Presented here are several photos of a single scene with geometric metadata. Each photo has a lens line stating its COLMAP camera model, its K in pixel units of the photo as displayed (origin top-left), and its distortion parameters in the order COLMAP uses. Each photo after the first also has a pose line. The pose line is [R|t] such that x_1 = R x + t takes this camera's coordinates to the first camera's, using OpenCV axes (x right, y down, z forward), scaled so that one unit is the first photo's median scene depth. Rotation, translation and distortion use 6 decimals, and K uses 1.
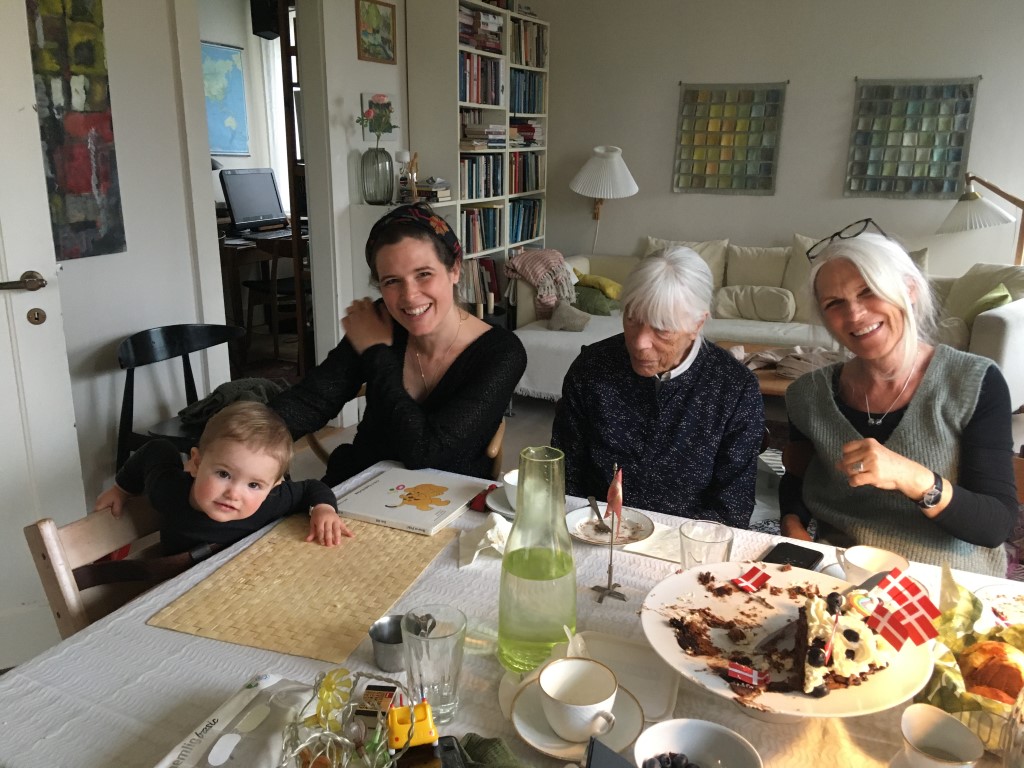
lens RADIAL K [[868.3, 0, 508.5], [0, 868.3, 386.0], [0, 0, 1]] dist [0.126548, -0.197504]
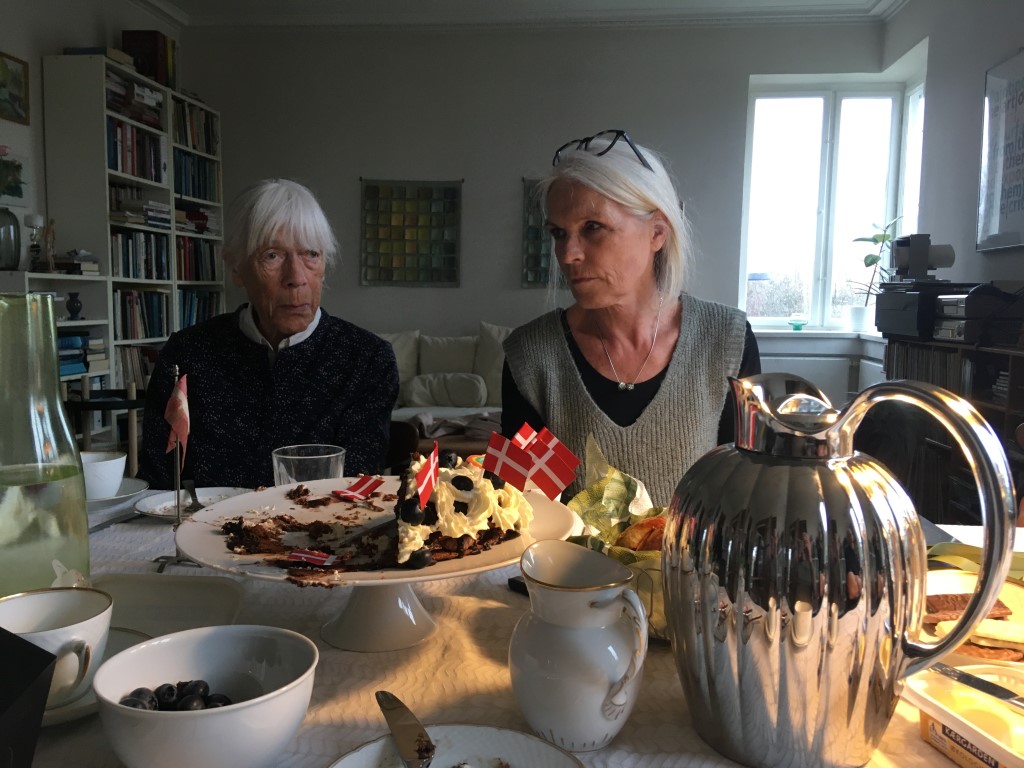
lens RADIAL K [[868.3, 0, 508.5], [0, 868.3, 386.0], [0, 0, 1]] dist [0.126548, -0.197504]
pose [[0.949503, -0.025950, 0.312682, 0.046297], [0.078416, 0.984574, -0.156412, 0.071597], [-0.303800, 0.173033, 0.936891, 0.071434]]
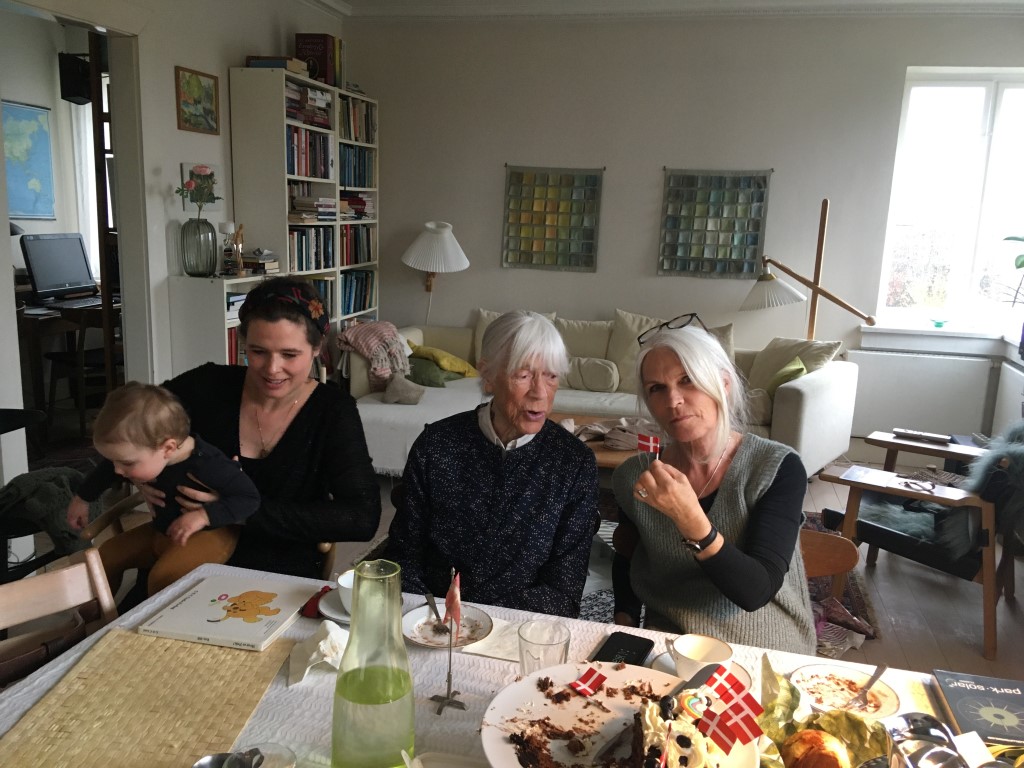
lens RADIAL K [[868.3, 0, 508.5], [0, 868.3, 386.0], [0, 0, 1]] dist [0.126548, -0.197504]
pose [[0.982191, -0.011002, 0.187561, 0.000432], [0.024185, 0.997382, -0.068144, -0.014111], [-0.186320, 0.071466, 0.979886, 0.001987]]
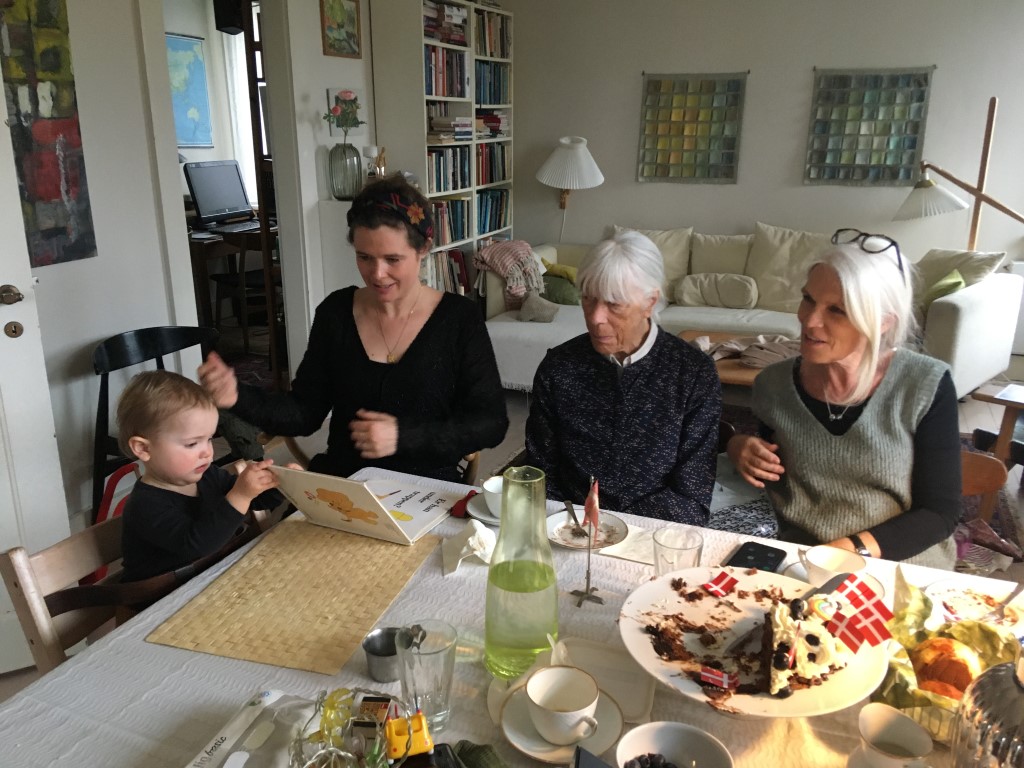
lens RADIAL K [[864.9, 0, 508.5], [0, 864.9, 387.0], [0, 0, 1]] dist [0.128845, -0.198542]
pose [[0.999148, -0.020124, 0.036020, -0.004105], [0.019240, 0.999509, 0.024739, -0.014043], [-0.036500, -0.024025, 0.999045, -0.013386]]
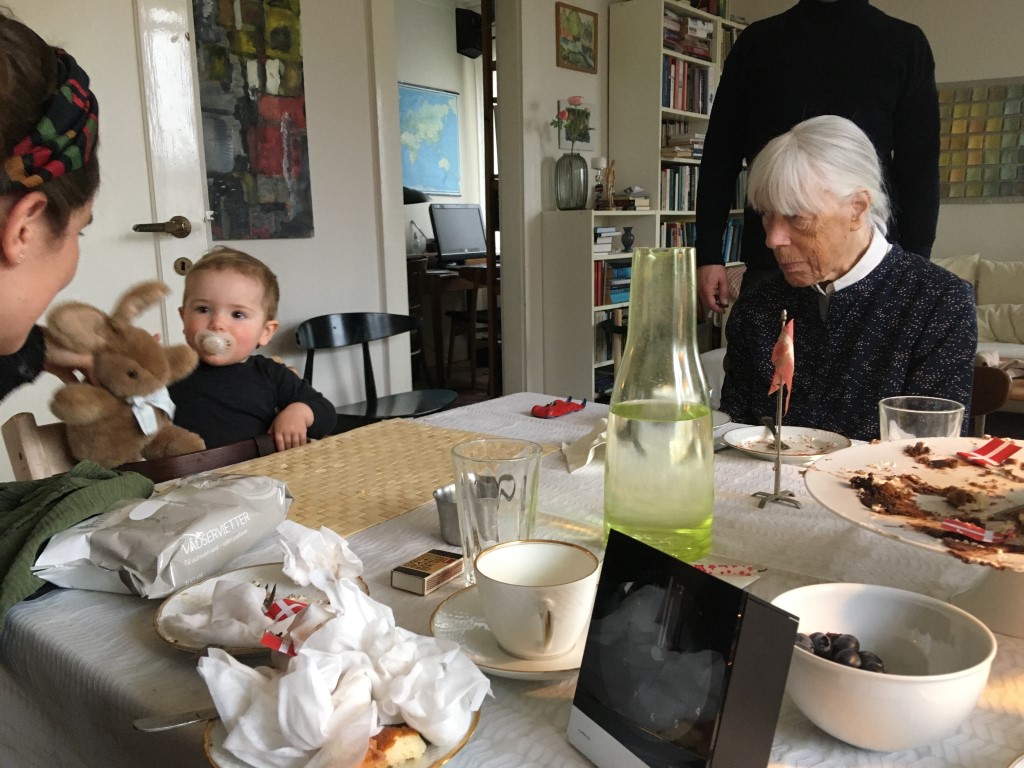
lens RADIAL K [[868.3, 0, 508.5], [0, 868.3, 386.0], [0, 0, 1]] dist [0.126548, -0.197504]
pose [[0.969003, 0.016761, -0.246481, 0.024199], [-0.038417, 0.995782, -0.083316, 0.066075], [0.244045, 0.090203, 0.965560, 0.071859]]
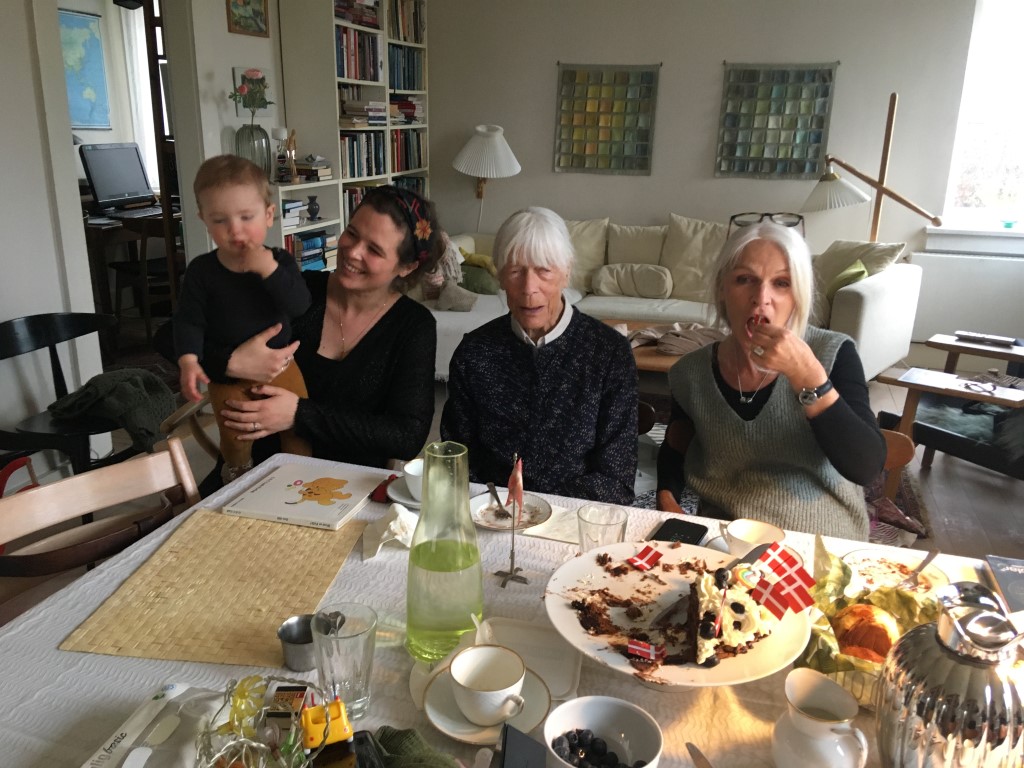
lens RADIAL K [[868.3, 0, 508.5], [0, 868.3, 386.0], [0, 0, 1]] dist [0.126548, -0.197504]
pose [[0.991099, -0.029374, 0.129844, -0.005027], [0.025633, 0.999210, 0.030385, -0.006530], [-0.130634, -0.026786, 0.991069, -0.005127]]
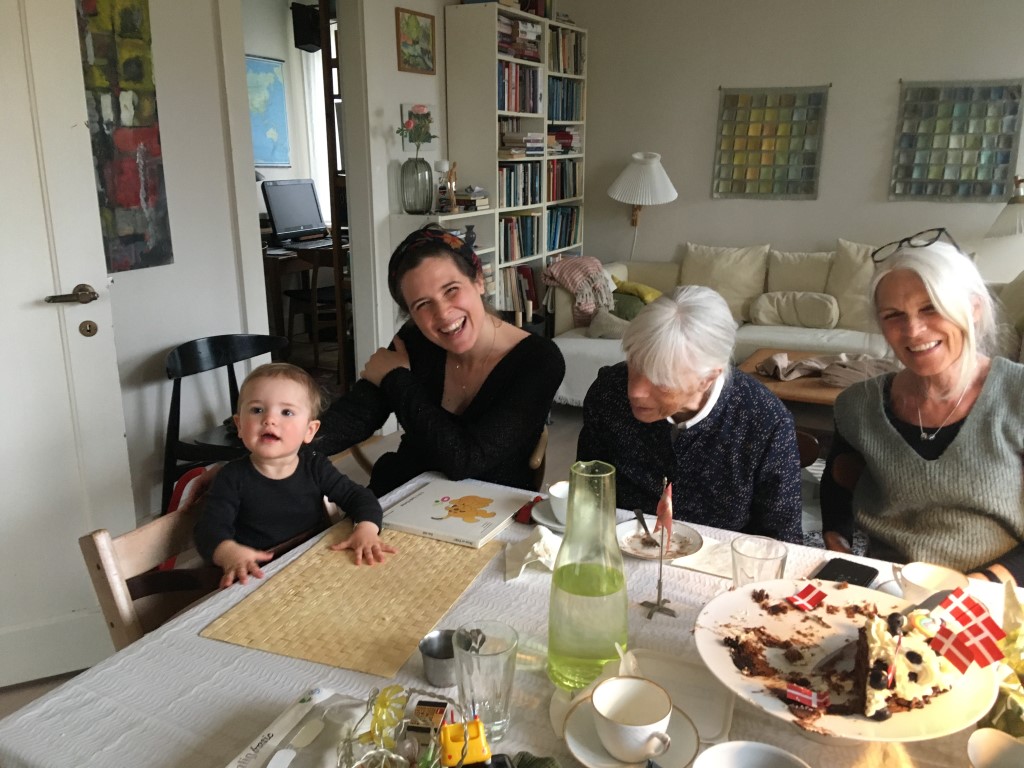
lens RADIAL K [[868.3, 0, 508.5], [0, 868.3, 386.0], [0, 0, 1]] dist [0.126548, -0.197504]
pose [[0.999188, -0.001760, -0.040252, -0.004363], [0.001494, 0.999977, -0.006644, -0.002597], [0.040262, 0.006578, 0.999167, 0.001002]]
